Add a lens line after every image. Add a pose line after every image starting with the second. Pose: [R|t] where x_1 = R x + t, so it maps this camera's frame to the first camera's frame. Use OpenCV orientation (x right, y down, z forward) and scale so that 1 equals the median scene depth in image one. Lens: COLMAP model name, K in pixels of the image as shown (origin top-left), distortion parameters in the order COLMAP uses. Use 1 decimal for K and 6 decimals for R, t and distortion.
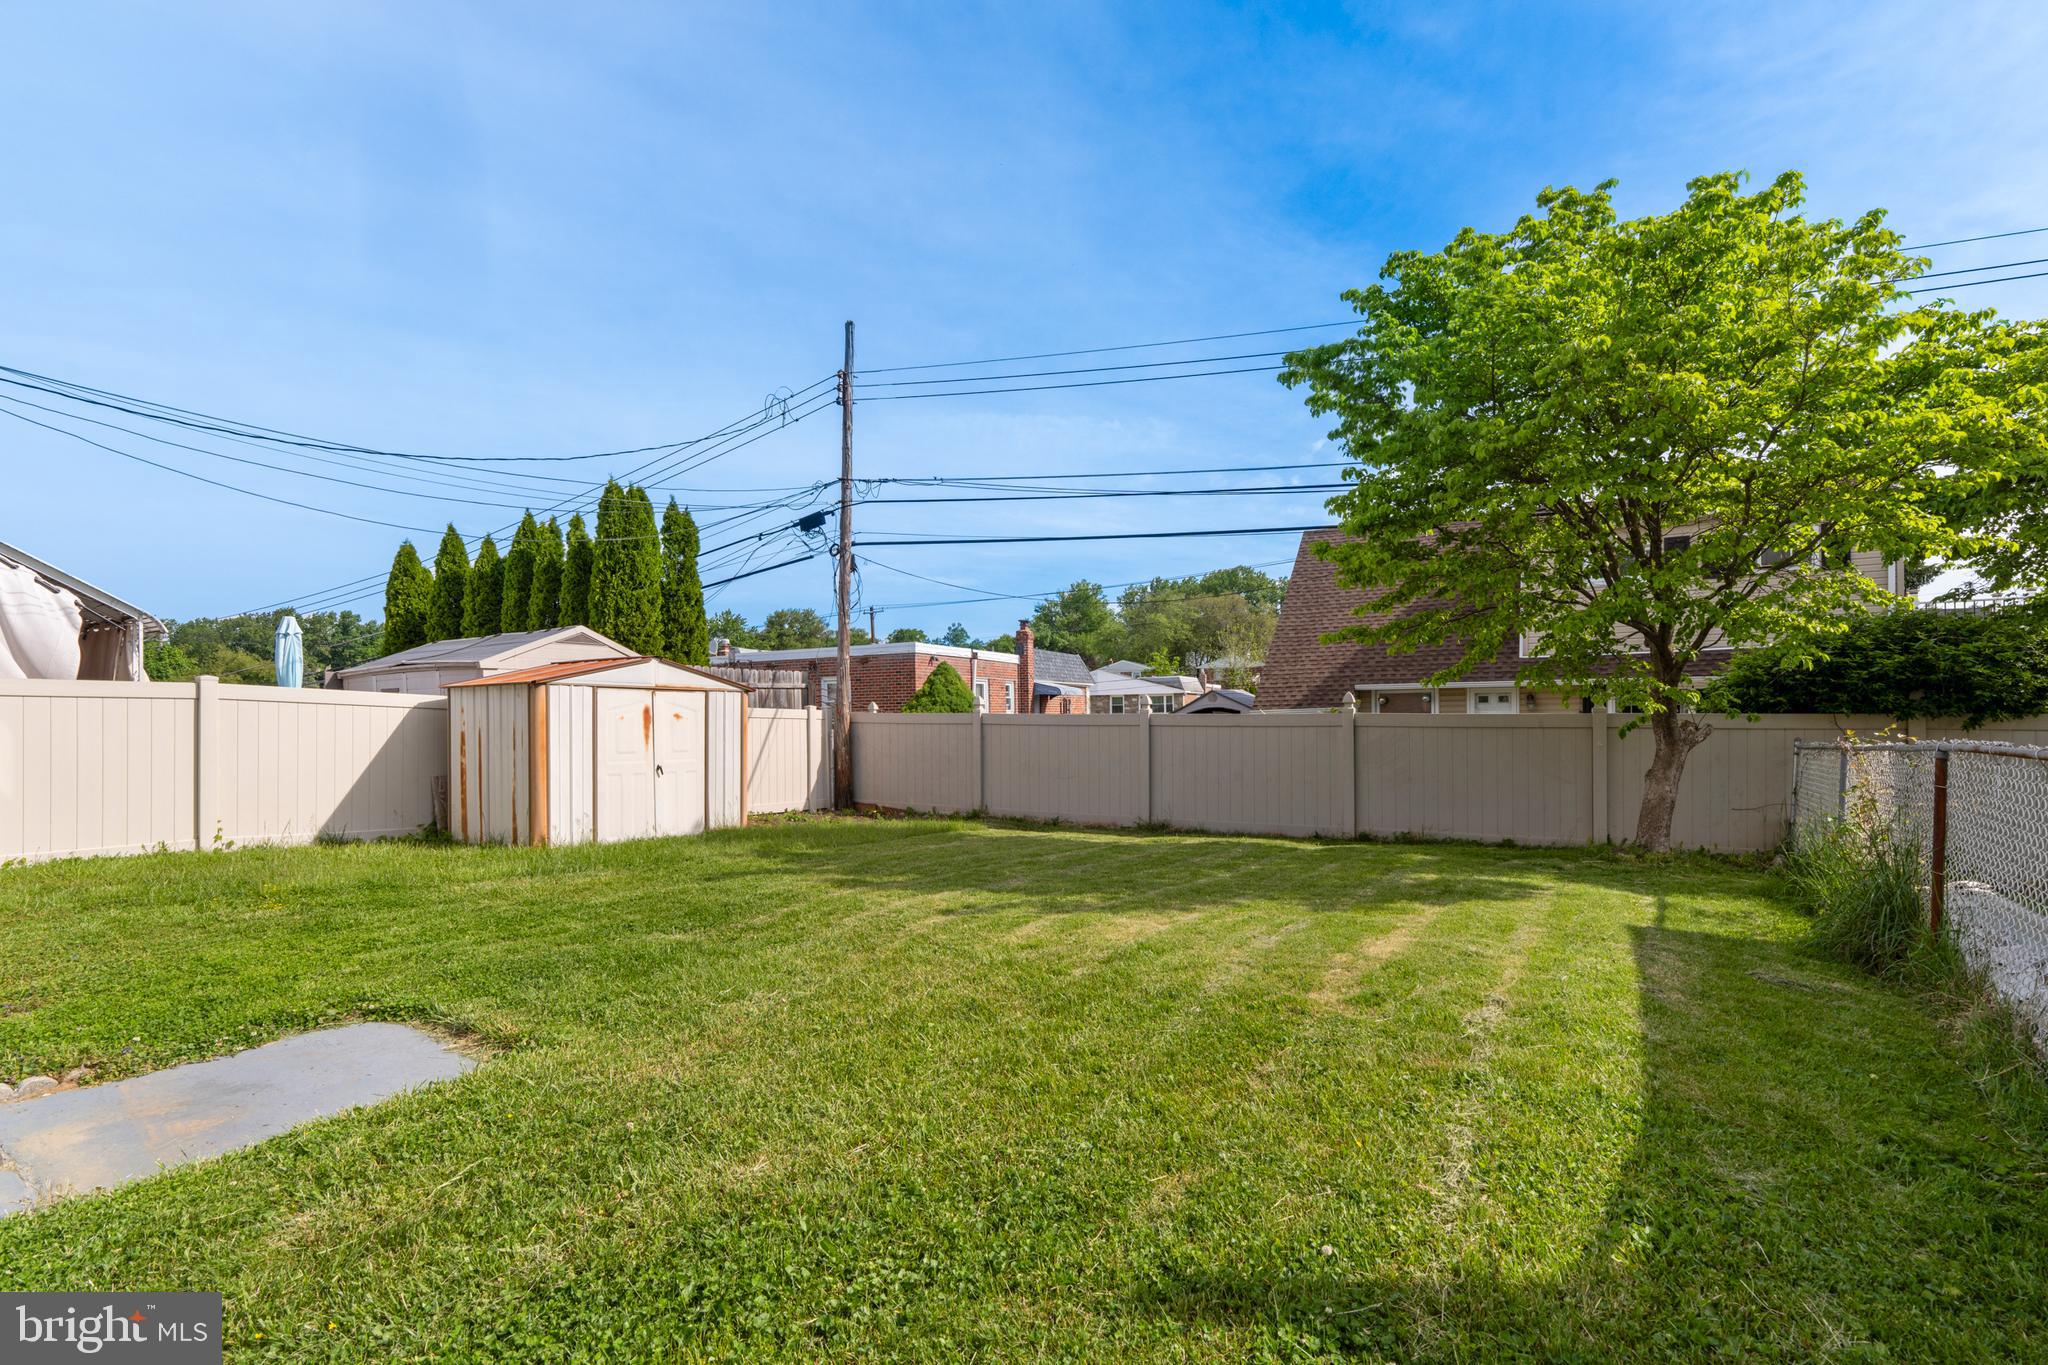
lens RADIAL K [[908.9, 0, 1022.8], [0, 908.9, 681.1], [0, 0, 1]] dist [-0.001521, -0.000378]
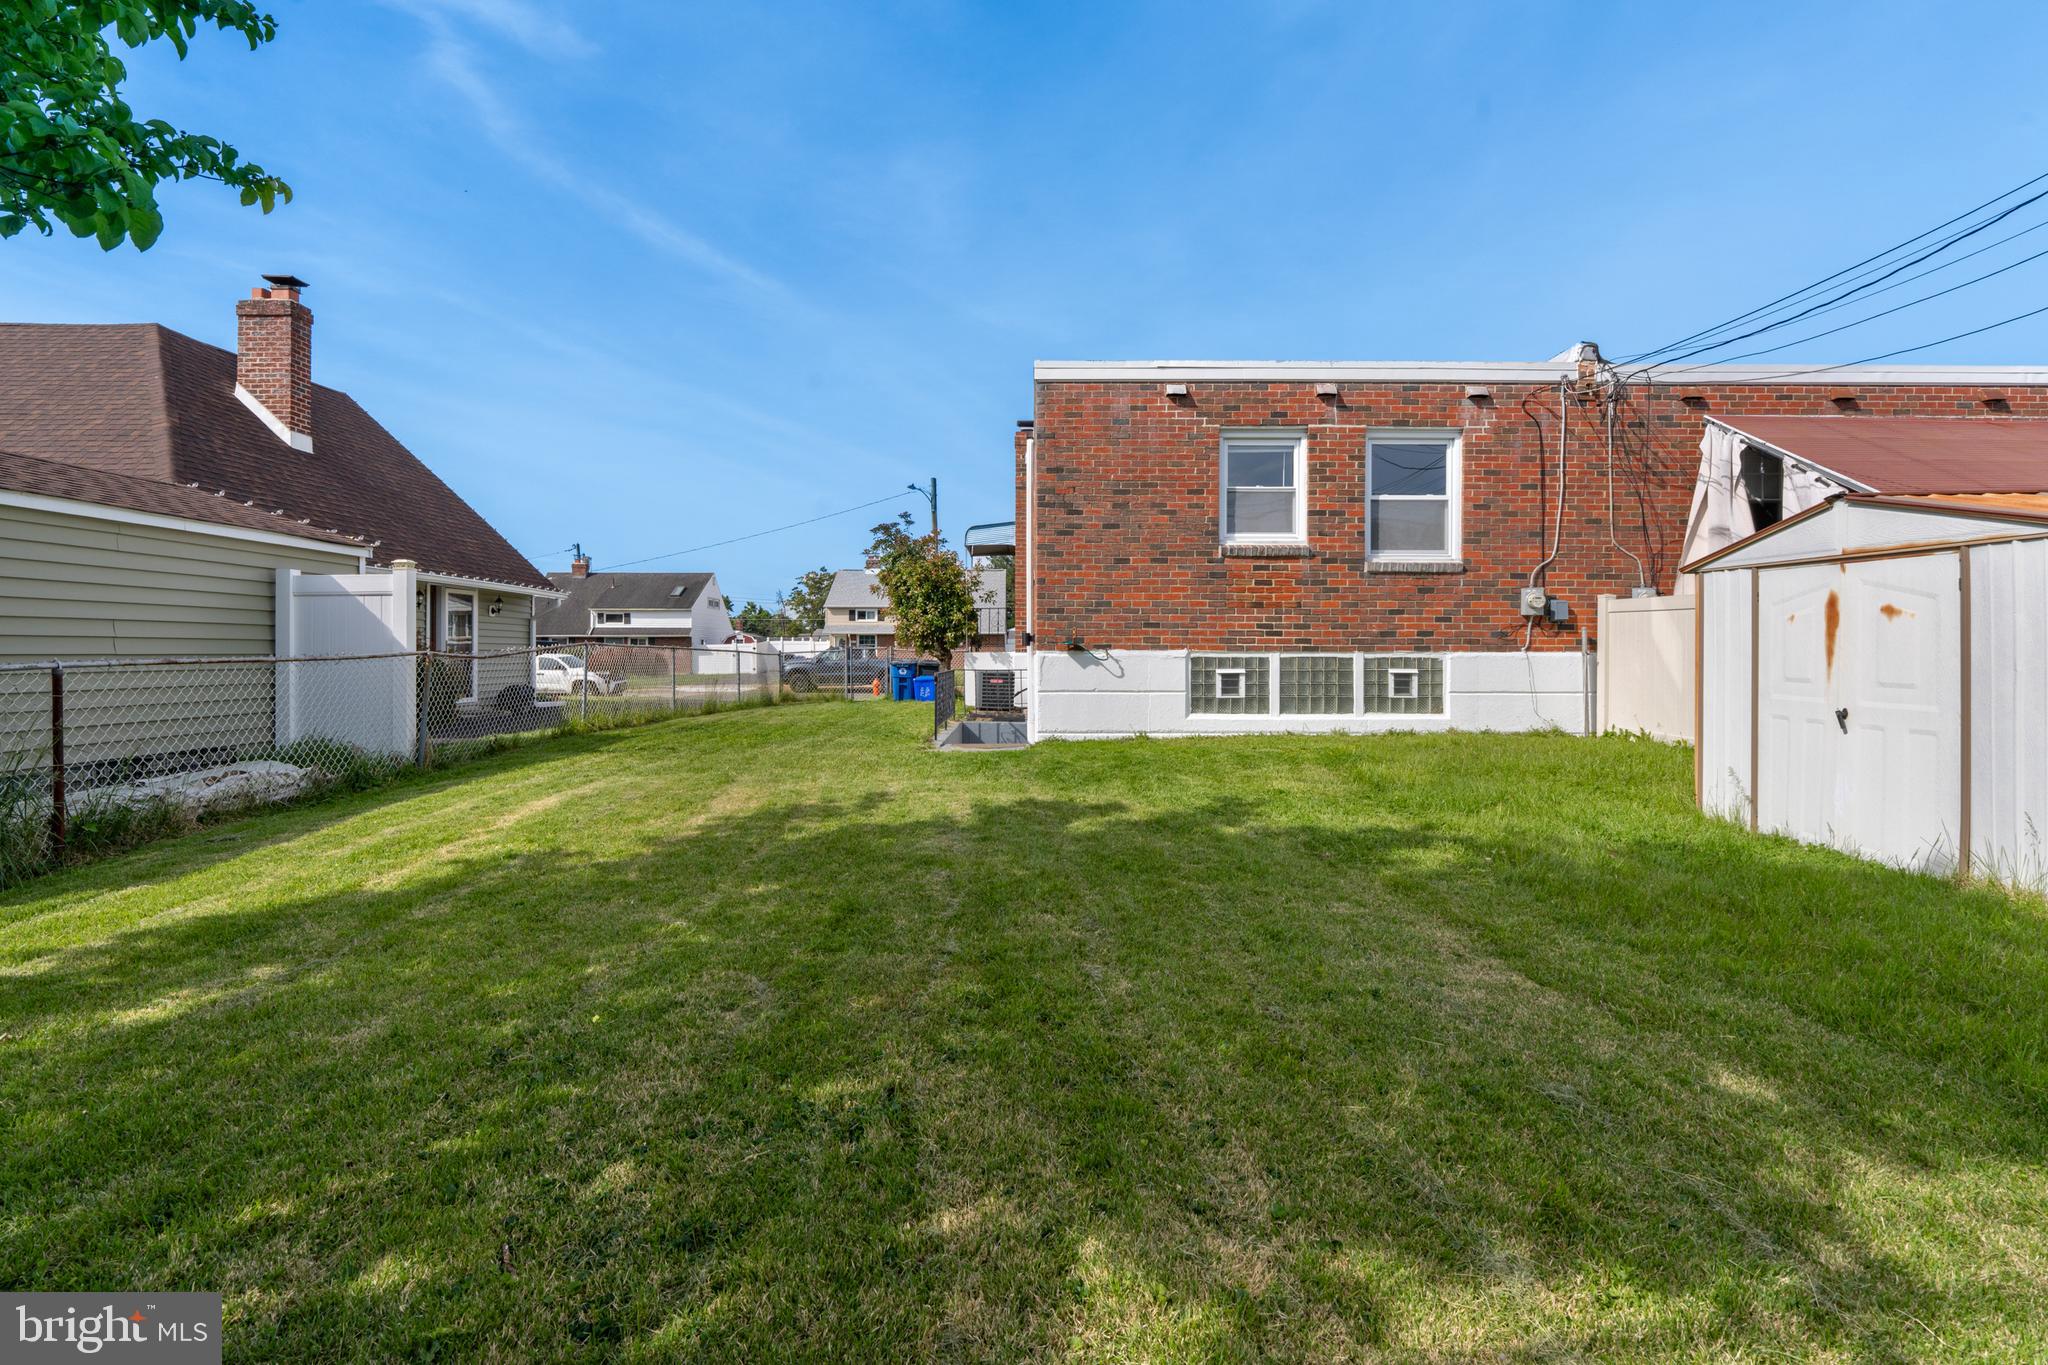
lens RADIAL K [[908.9, 0, 1023.0], [0, 908.9, 672.5], [0, 0, 1]] dist [-0.001521, -0.000378]
pose [[-0.963409, 0.001129, -0.268032, 0.177050], [-0.002721, 0.999898, 0.013993, 0.066078], [0.268021, 0.014211, -0.963308, 1.359434]]
